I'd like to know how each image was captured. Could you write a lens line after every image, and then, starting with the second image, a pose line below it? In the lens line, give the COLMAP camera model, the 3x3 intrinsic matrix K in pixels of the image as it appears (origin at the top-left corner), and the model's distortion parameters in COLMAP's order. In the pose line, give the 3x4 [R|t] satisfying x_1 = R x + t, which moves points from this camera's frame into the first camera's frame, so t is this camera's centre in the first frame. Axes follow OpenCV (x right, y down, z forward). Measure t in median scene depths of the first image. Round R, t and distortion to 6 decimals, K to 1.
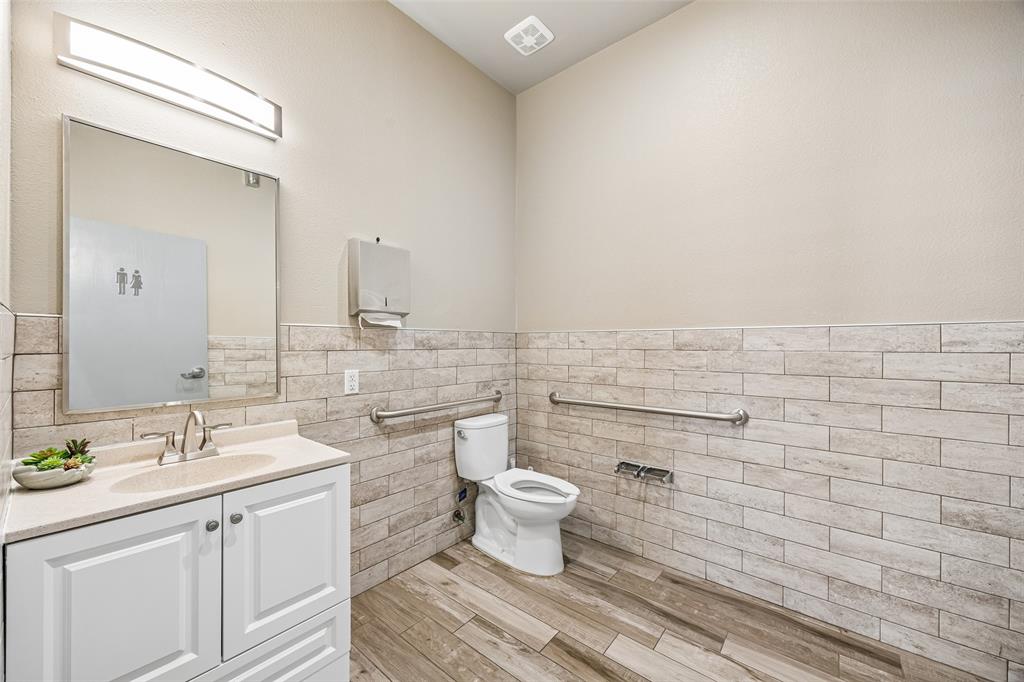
lens RADIAL K [[389.5, 0, 512.0], [0, 389.5, 341.0], [0, 0, 1]] dist [-0.000164, -0.000007]
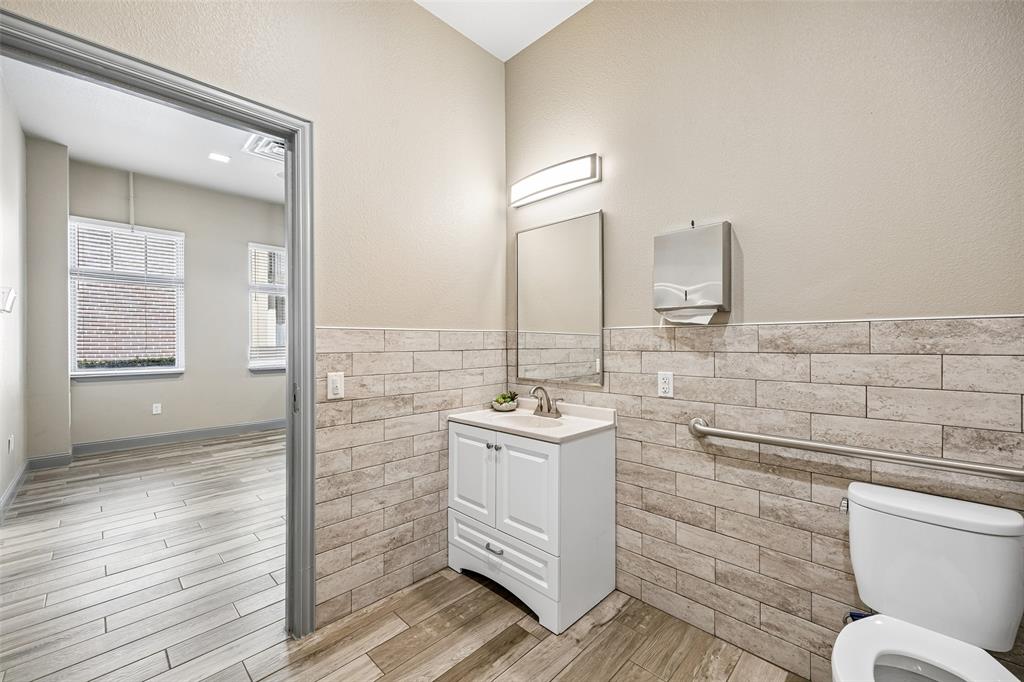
lens RADIAL K [[419.9, 0, 508.2], [0, 419.9, 342.9], [0, 0, 1]] dist [0.019333, 0.000104]
pose [[-0.084265, -0.003000, -0.996439, 0.626489], [0.008119, 0.999960, -0.003698, 0.004030], [0.996410, -0.008402, -0.084238, 0.681297]]
